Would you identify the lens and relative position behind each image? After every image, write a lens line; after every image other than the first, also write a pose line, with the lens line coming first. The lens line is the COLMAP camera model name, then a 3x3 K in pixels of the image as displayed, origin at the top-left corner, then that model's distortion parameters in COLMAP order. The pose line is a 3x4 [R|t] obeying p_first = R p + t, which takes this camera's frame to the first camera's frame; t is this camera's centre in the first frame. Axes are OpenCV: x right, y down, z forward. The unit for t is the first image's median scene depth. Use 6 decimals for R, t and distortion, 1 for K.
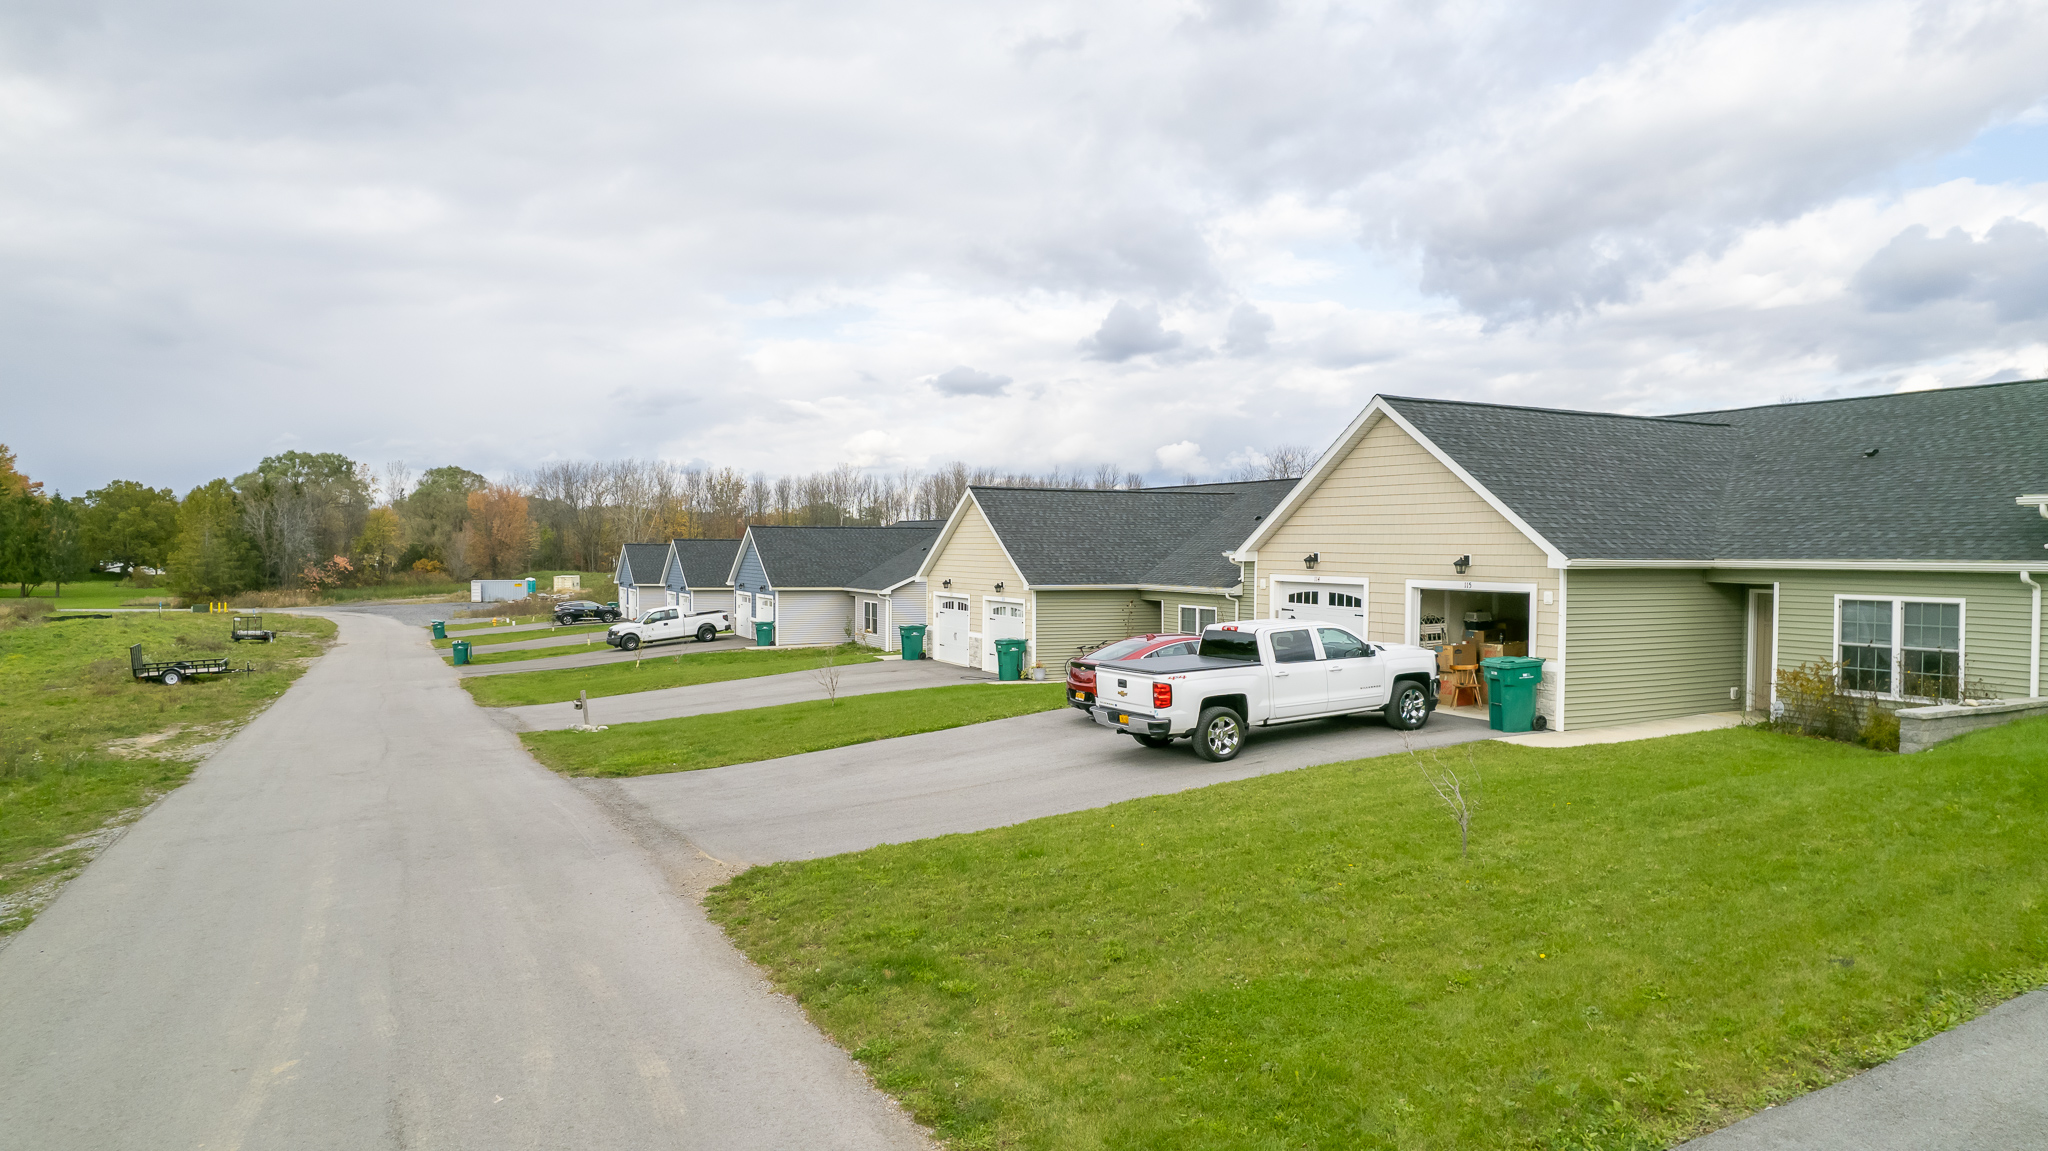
lens RADIAL K [[1340.9, 0, 1024.0], [0, 1340.9, 575.5], [0, 0, 1]] dist [-0.039016, 0.049602]
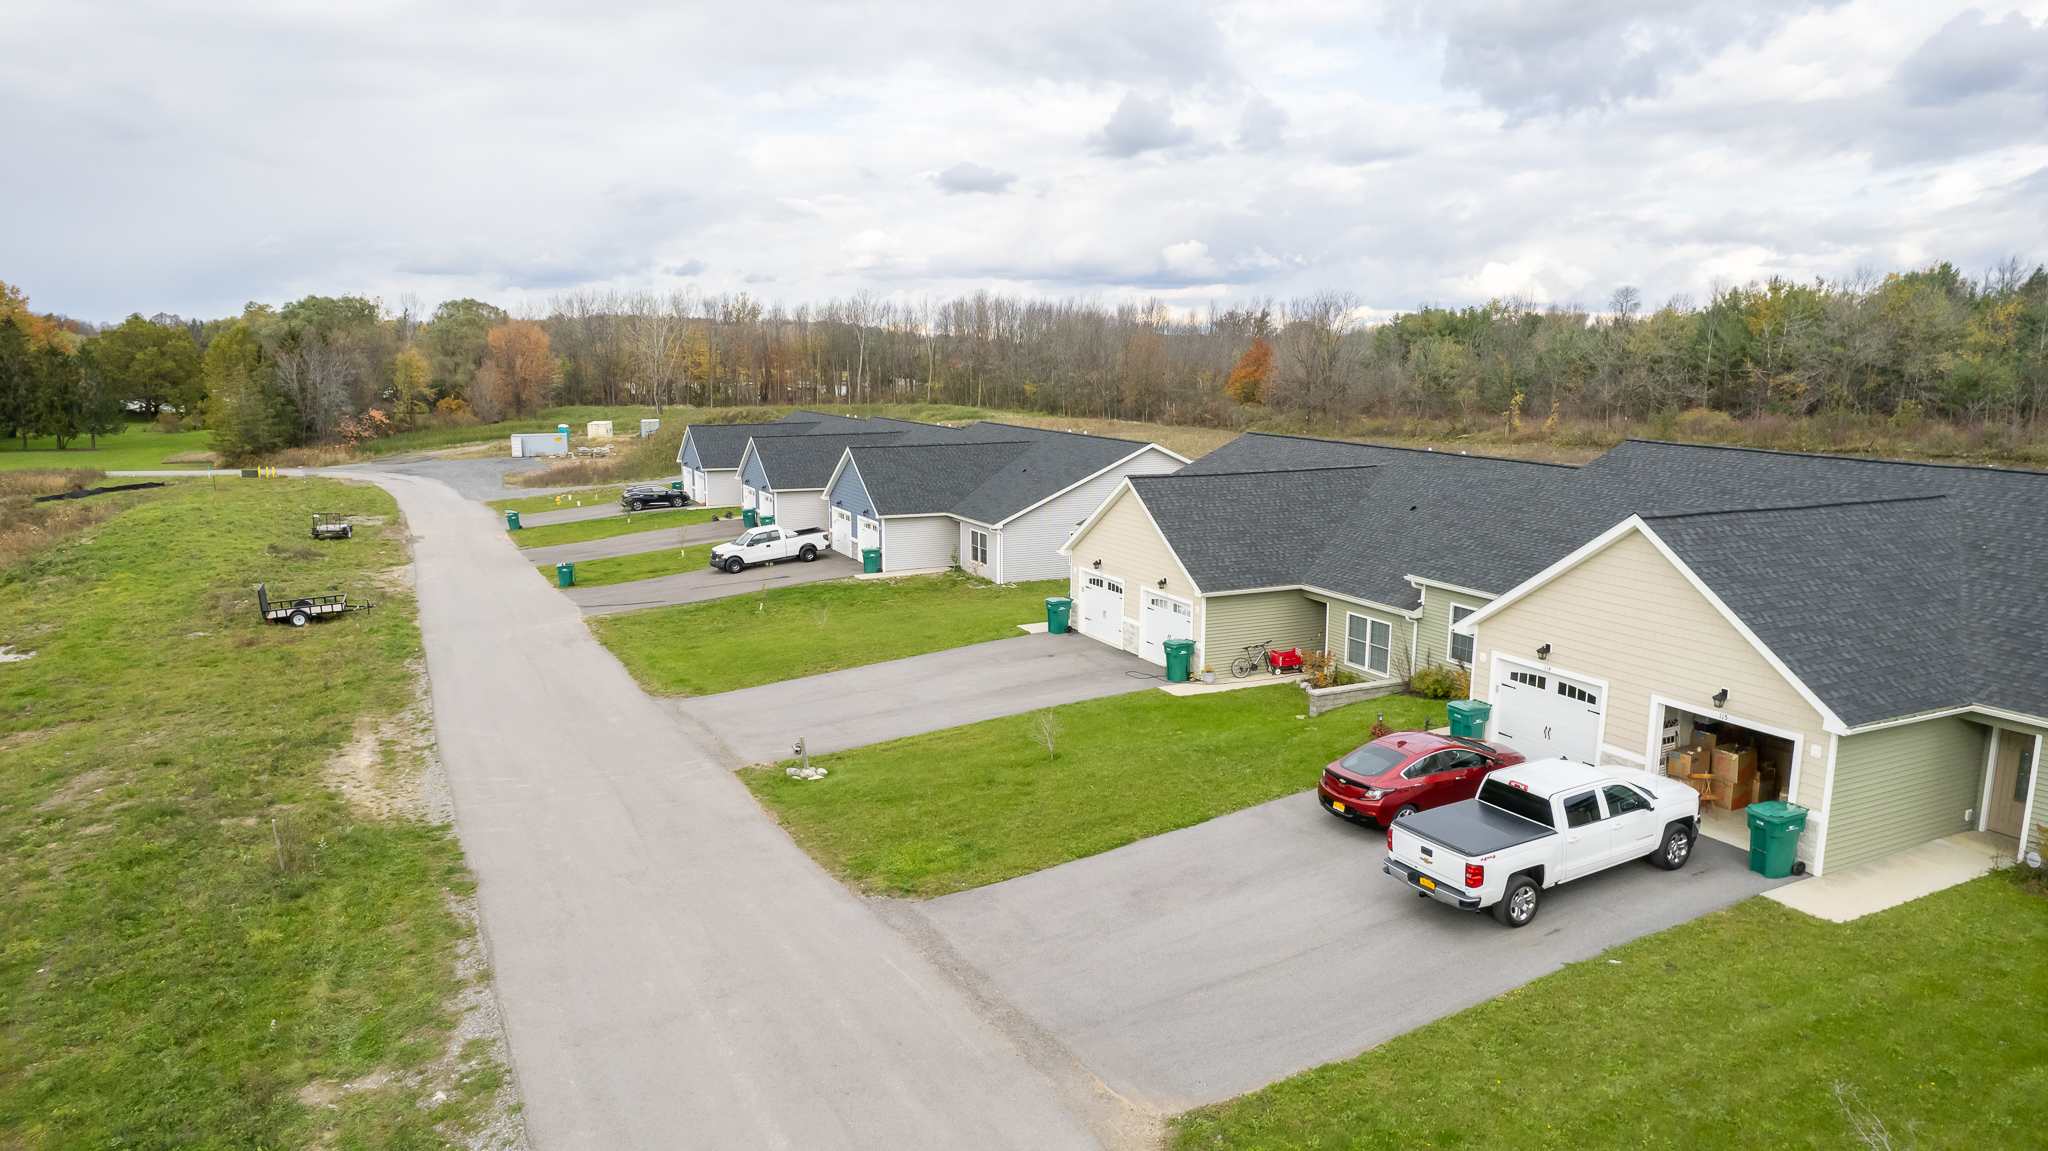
lens RADIAL K [[1349.4, 0, 1024.0], [0, 1349.4, 575.5], [0, 0, 1]] dist [-0.049785, 0.048508]
pose [[0.999947, 0.002392, 0.009970, -0.084865], [-0.003930, 0.987560, 0.157196, -0.099625], [-0.009470, -0.157227, 0.987517, -0.002151]]
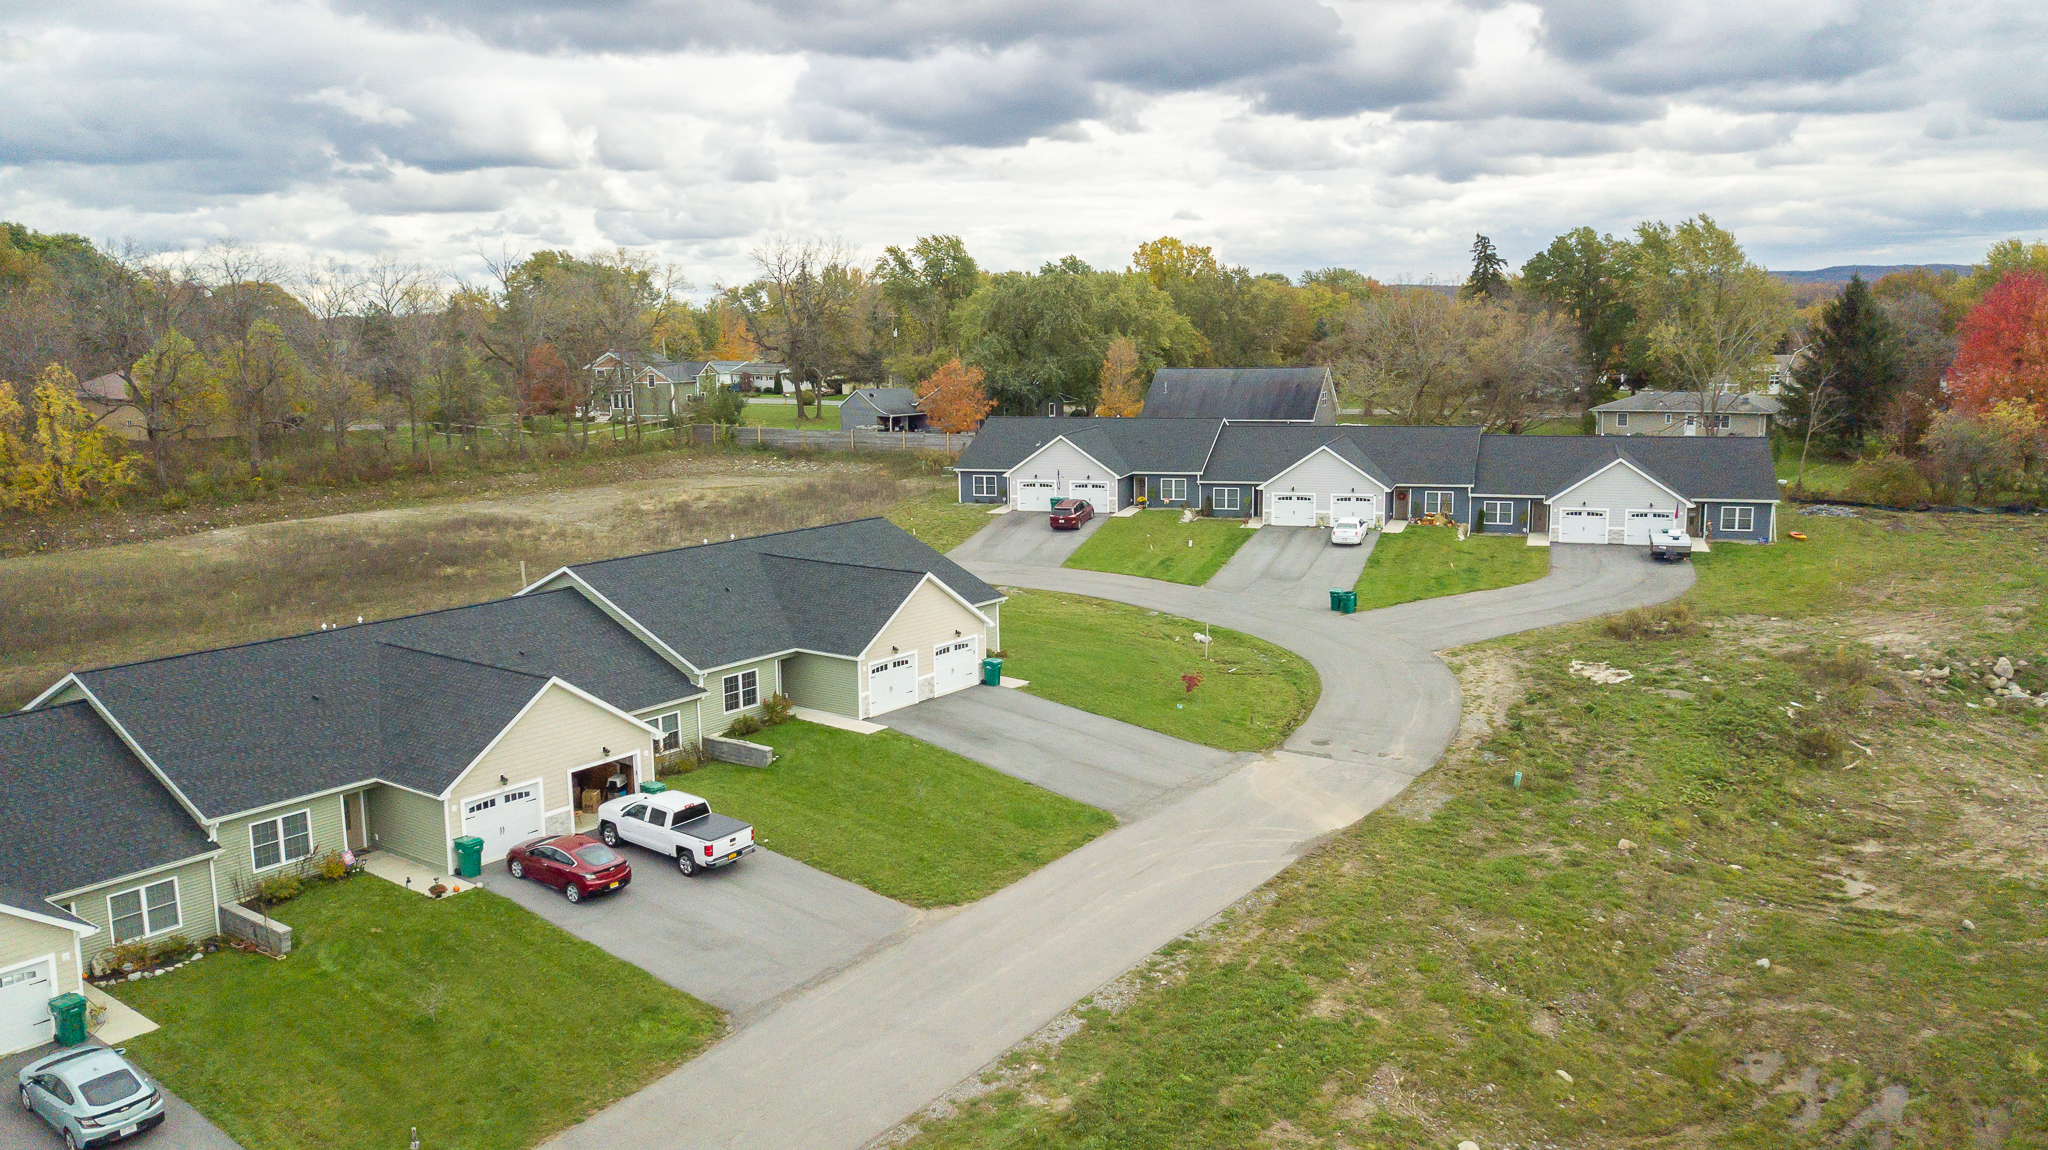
lens RADIAL K [[1513.9, 0, 1024.0], [0, 1513.9, 575.0], [0, 0, 1]] dist [0.003227, 0.000808]
pose [[-0.456597, -0.151353, 0.876705, -0.732537], [0.021254, 0.983286, 0.180822, -0.254983], [-0.889420, 0.101196, -0.445749, 0.537818]]
